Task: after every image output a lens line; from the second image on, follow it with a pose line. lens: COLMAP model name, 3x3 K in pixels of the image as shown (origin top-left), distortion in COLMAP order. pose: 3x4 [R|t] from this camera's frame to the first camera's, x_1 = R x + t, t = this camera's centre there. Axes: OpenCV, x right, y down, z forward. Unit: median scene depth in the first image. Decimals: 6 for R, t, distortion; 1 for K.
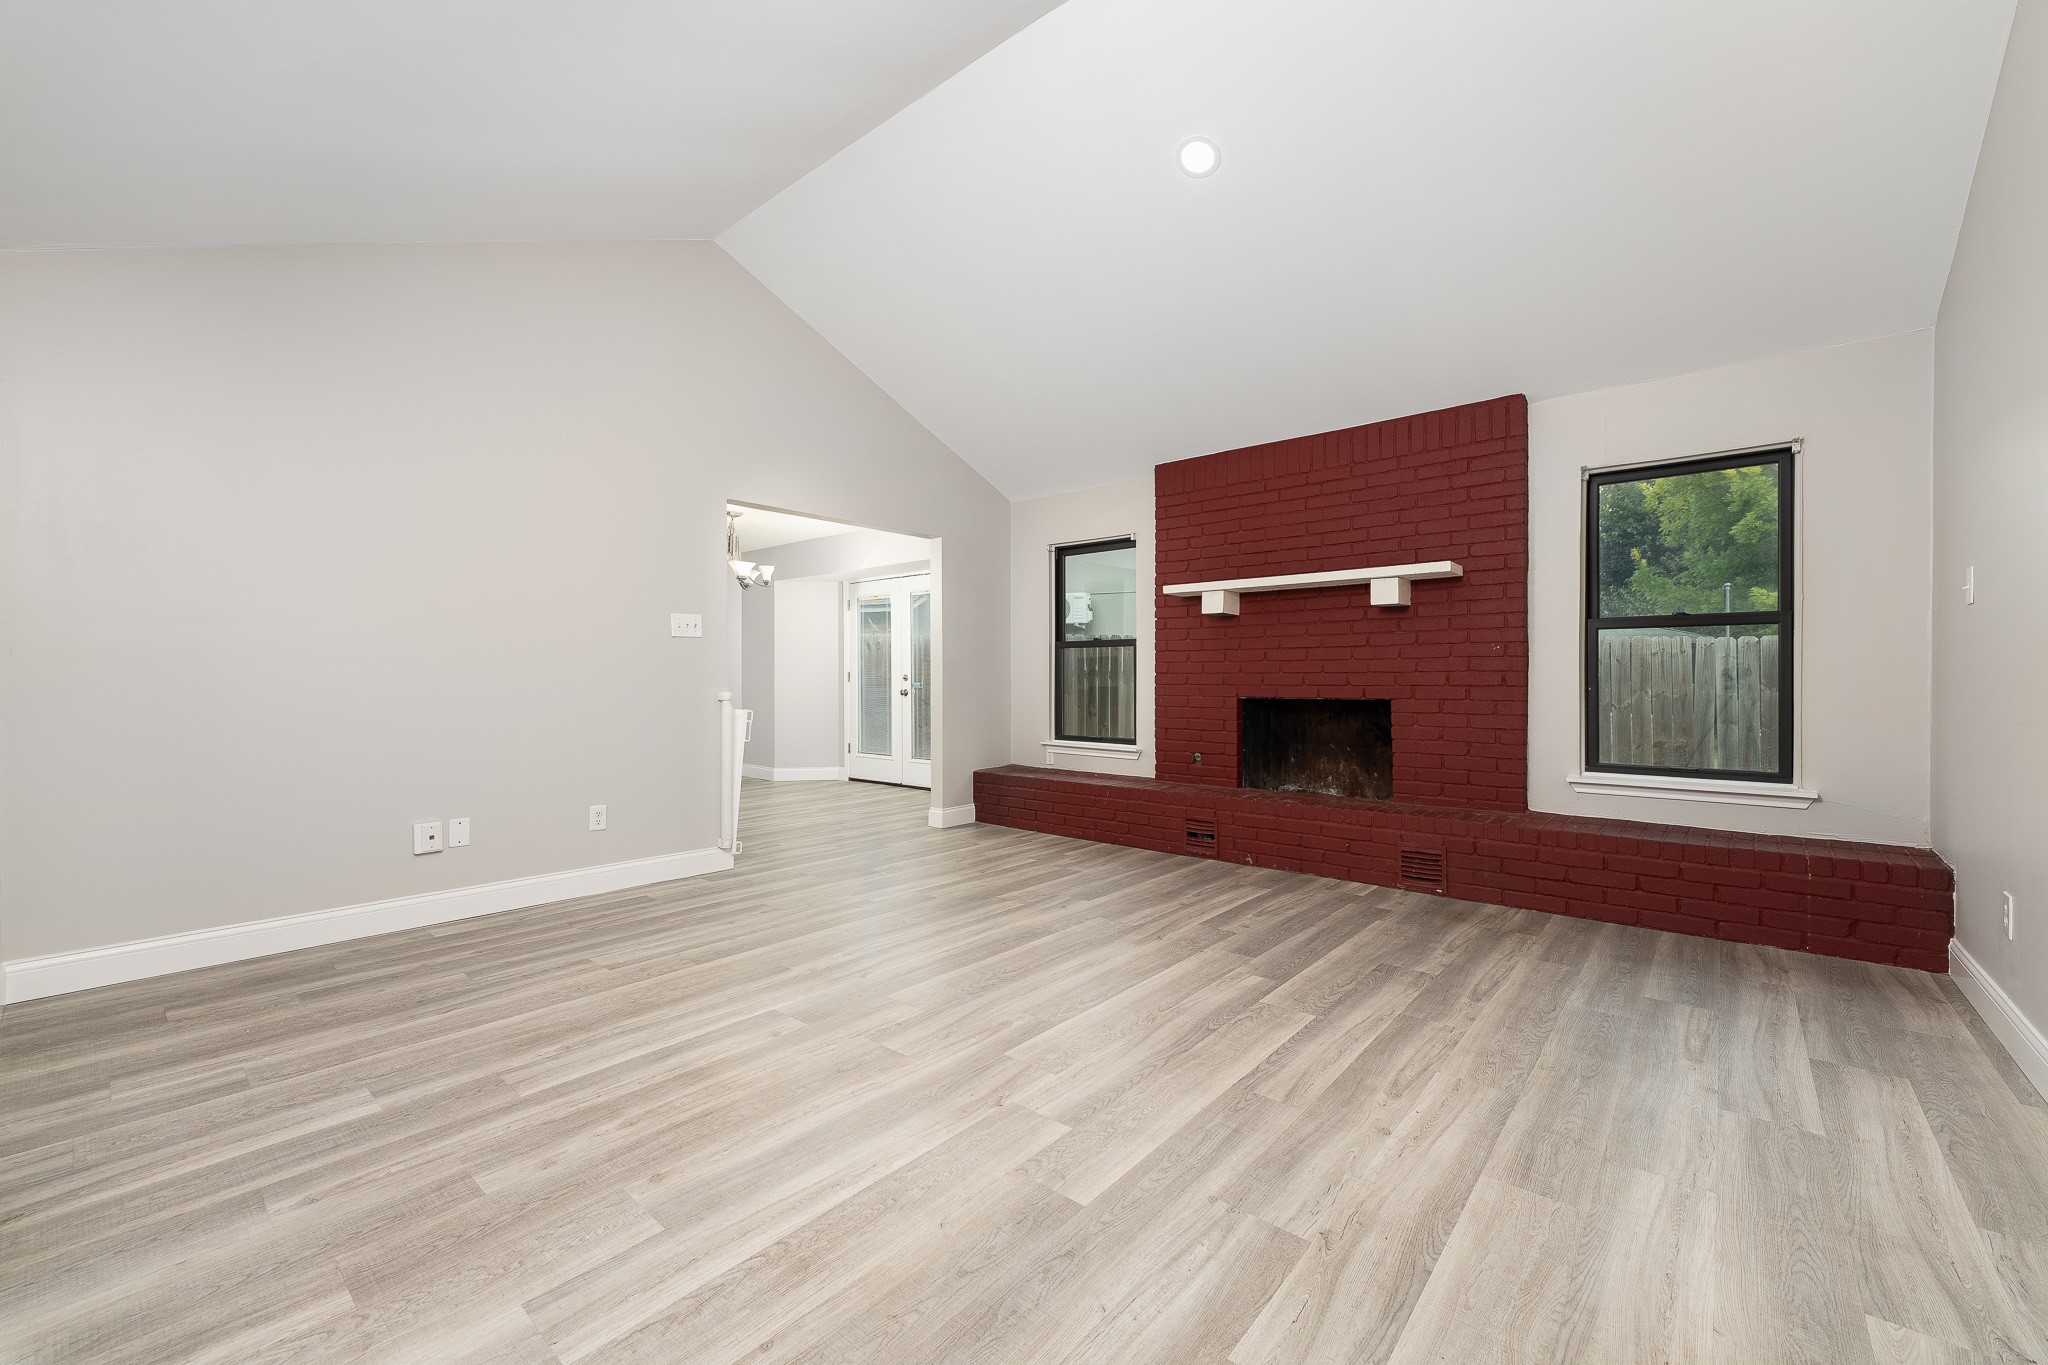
lens RADIAL K [[827.6, 0, 1024.0], [0, 827.6, 682.5], [0, 0, 1]] dist [0.000249, -0.000040]
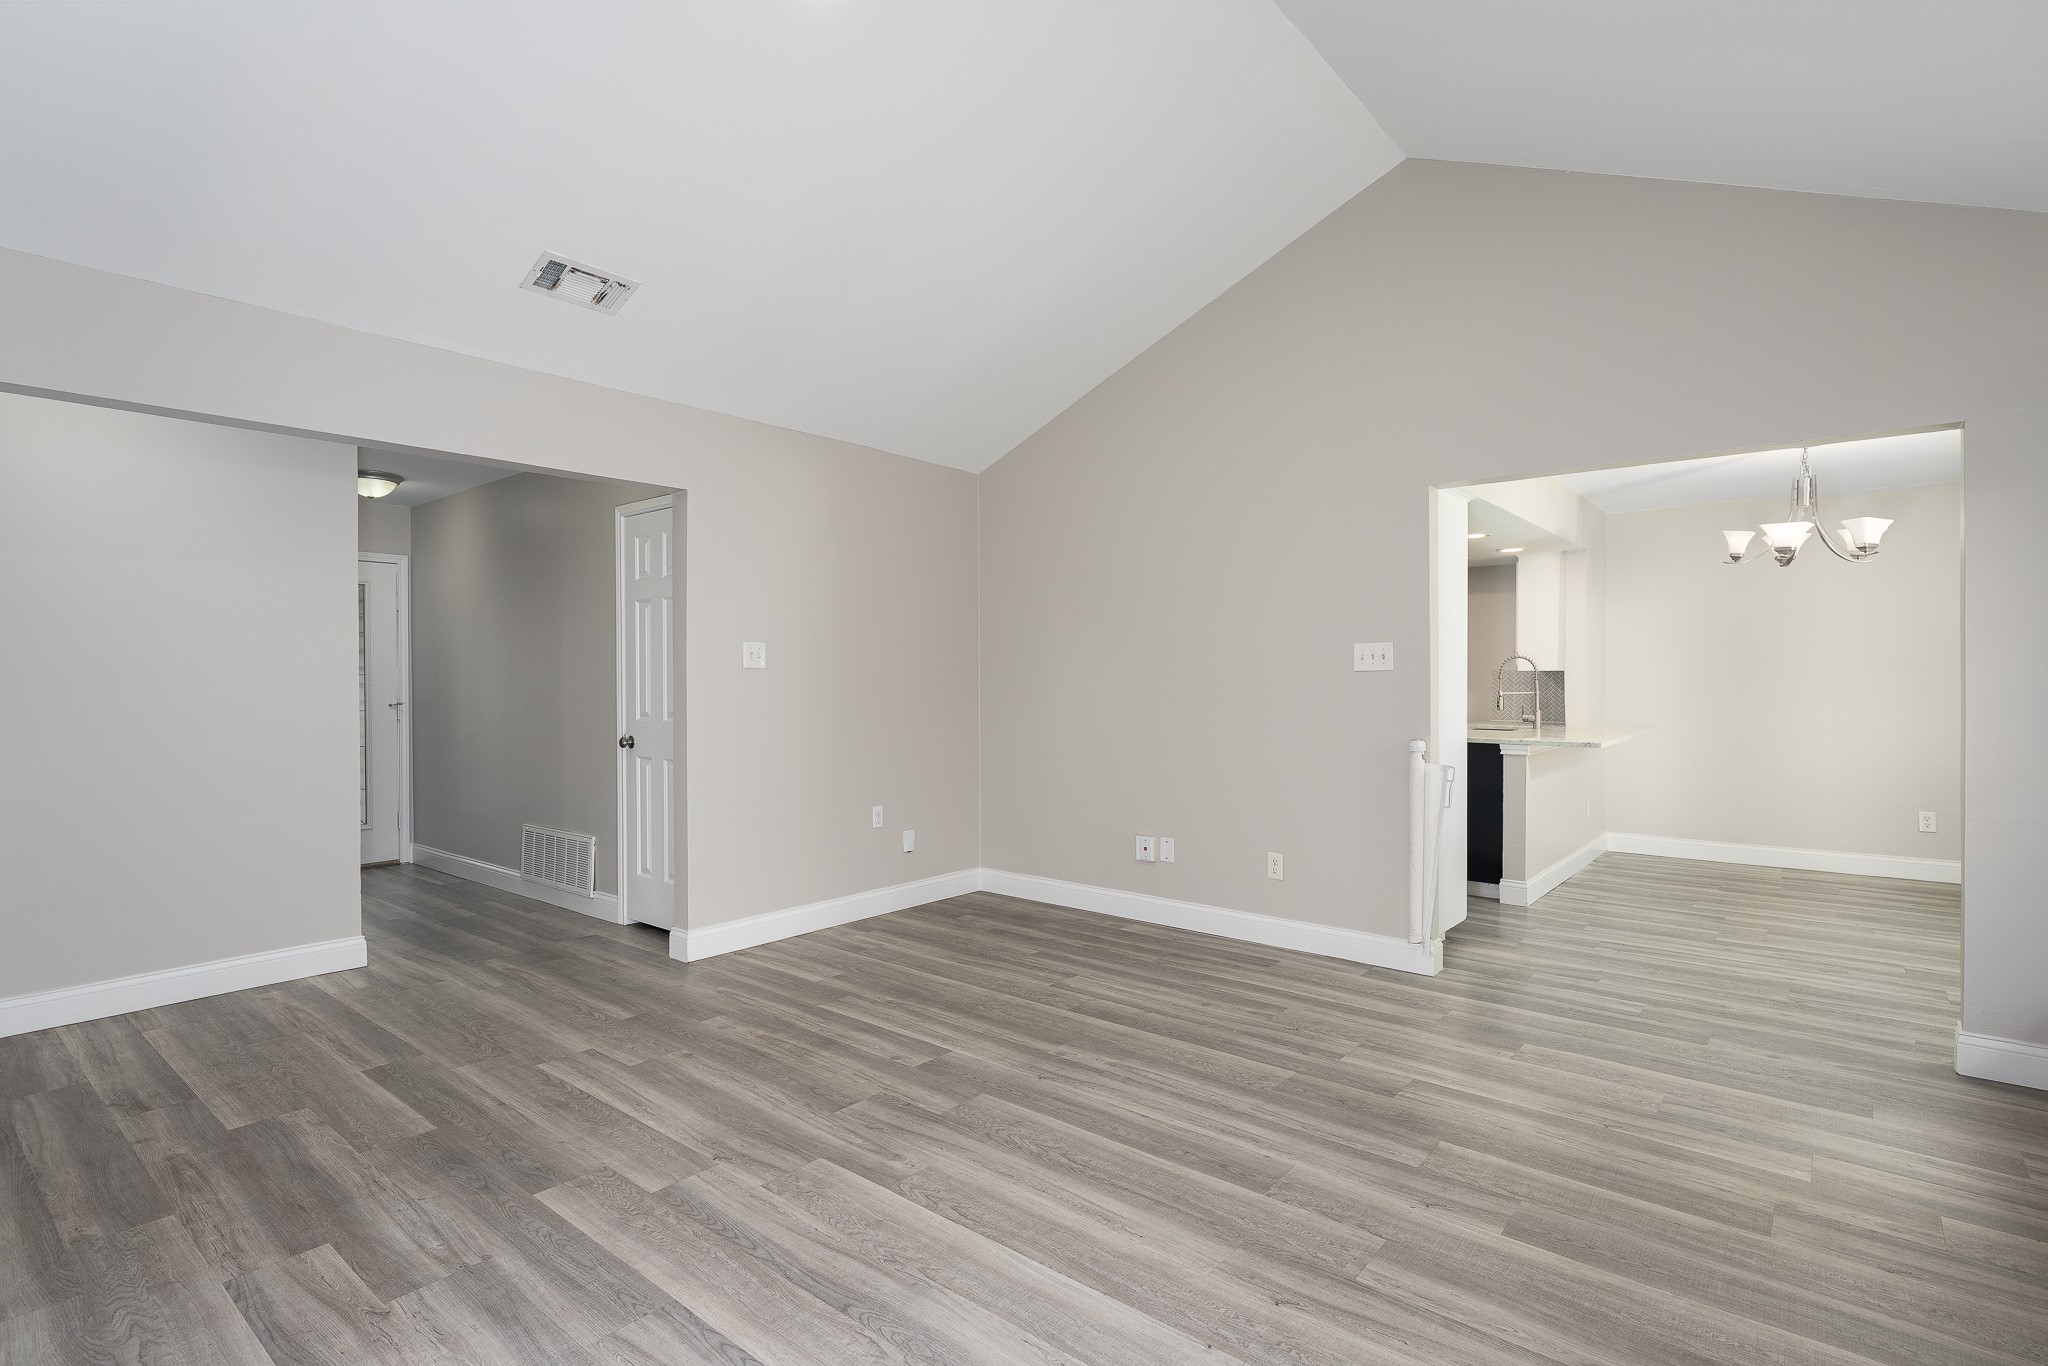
lens RADIAL K [[1016.7, 0, 1024.0], [0, 1016.7, 683.0], [0, 0, 1]] dist [0.003626, -0.000014]
pose [[0.000971, 0.008810, -0.999961, 1.026724], [-0.000932, 0.999961, 0.008809, -0.089450], [0.999999, 0.000923, 0.000979, 1.126118]]
